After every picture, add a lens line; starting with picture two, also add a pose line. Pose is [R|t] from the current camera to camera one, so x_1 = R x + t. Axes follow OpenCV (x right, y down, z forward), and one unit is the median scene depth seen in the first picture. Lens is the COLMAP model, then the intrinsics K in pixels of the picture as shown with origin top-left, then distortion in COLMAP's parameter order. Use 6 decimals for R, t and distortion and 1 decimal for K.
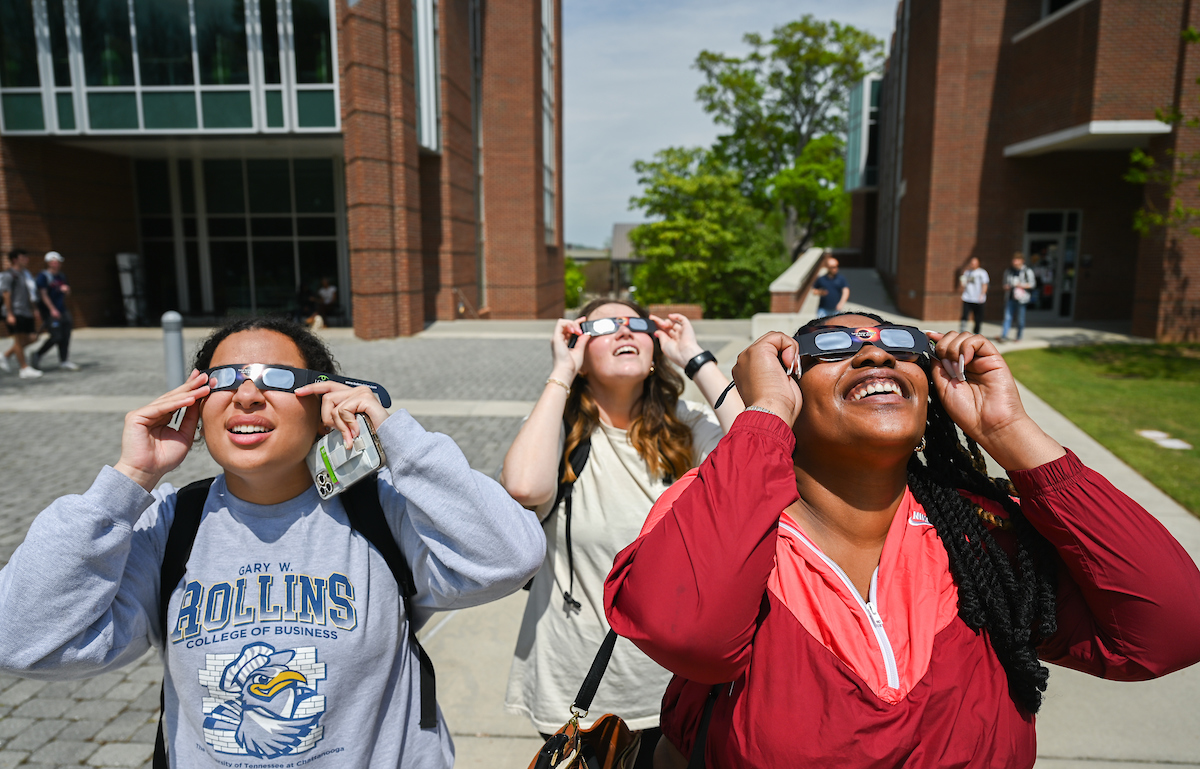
lens RADIAL K [[860.9, 0, 596.3], [0, 860.9, 384.6], [0, 0, 1]] dist [0.000247, 0.007171]
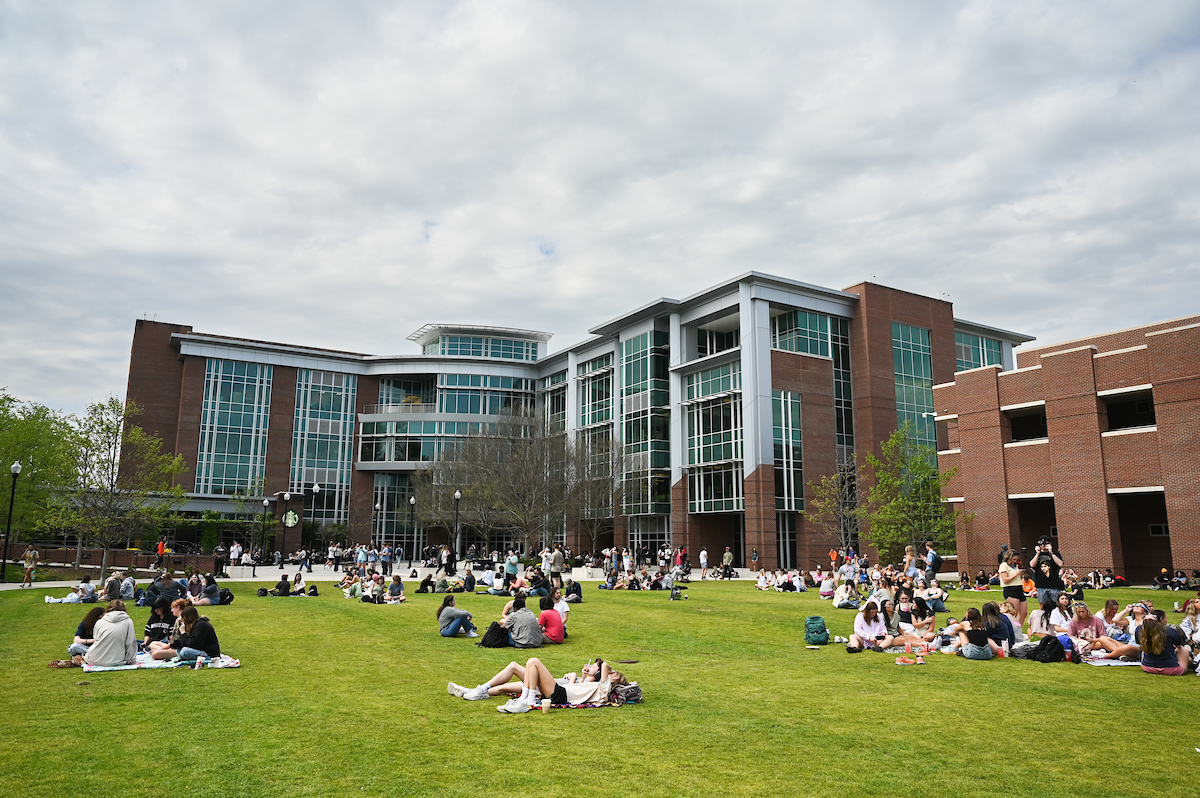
lens RADIAL K [[833.1, 0, 582.2], [0, 833.1, 389.4], [0, 0, 1]] dist [0.004115, -0.002016]
pose [[0.537345, -0.154141, -0.829157, 1.643967], [-0.141050, 0.952883, -0.268551, 0.177844], [0.831483, 0.261257, 0.490286, -0.994652]]
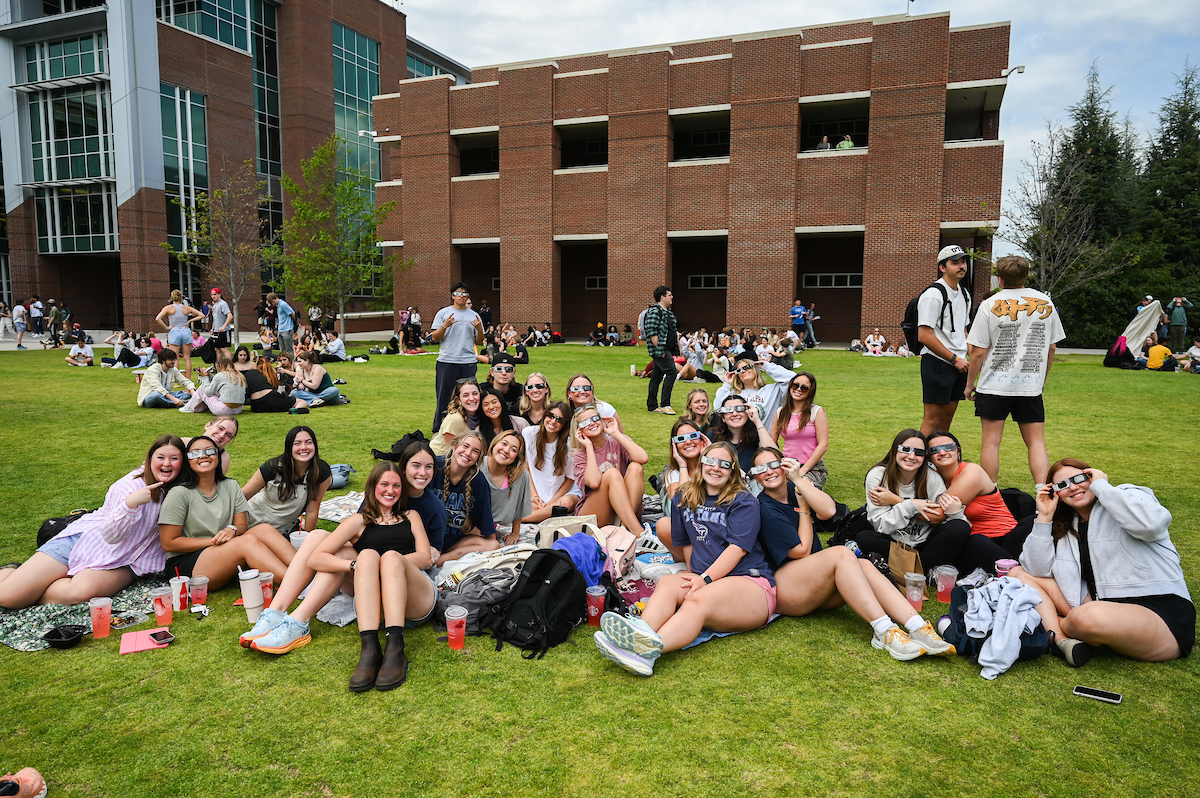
lens RADIAL K [[833.1, 0, 604.9], [0, 833.1, 407.6], [0, 0, 1]] dist [0.004115, -0.002016]
pose [[0.937959, 0.045833, -0.343702, 1.403233], [-0.060835, 0.997603, -0.032987, 0.119108], [0.341367, 0.051849, 0.938499, -0.594213]]
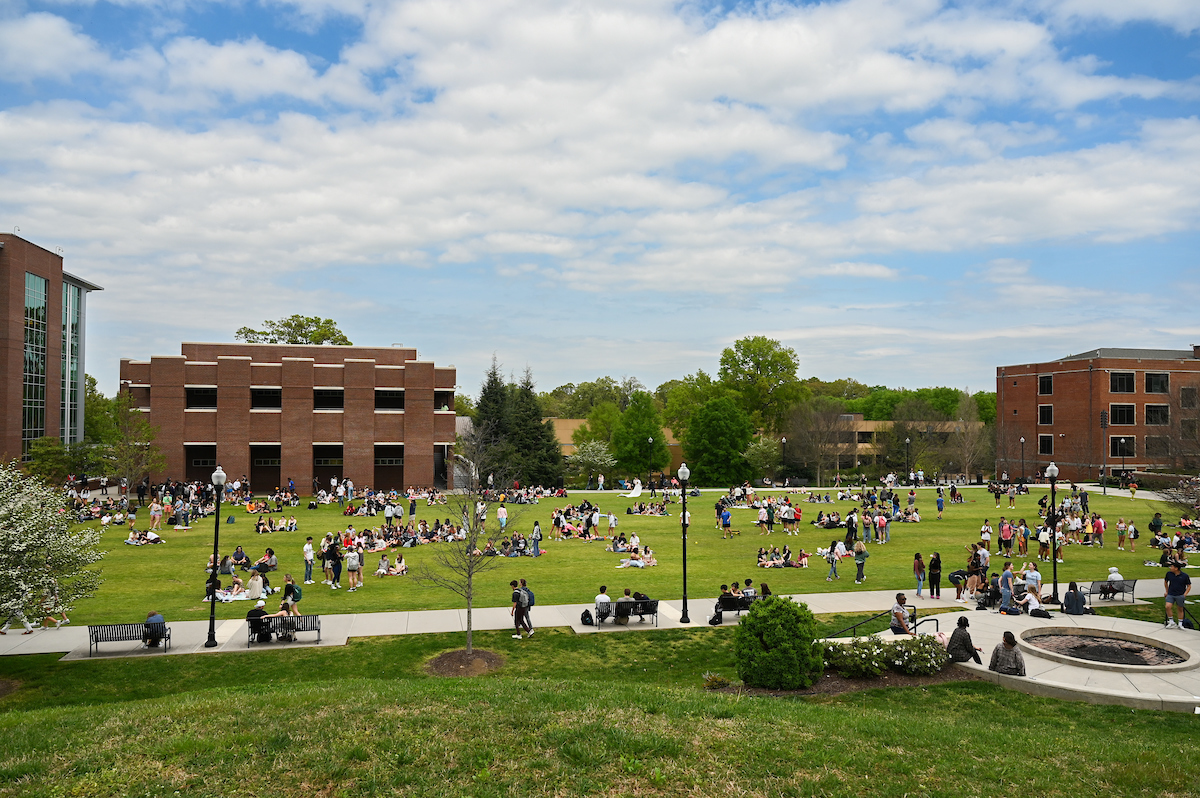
lens RADIAL K [[833.1, 0, 604.6], [0, 833.1, 405.0], [0, 0, 1]] dist [0.004115, -0.002016]
pose [[0.969066, 0.014452, 0.246380, 1.284823], [0.028443, 0.985093, -0.169656, 0.174587], [-0.245159, 0.171415, 0.954208, -2.354322]]
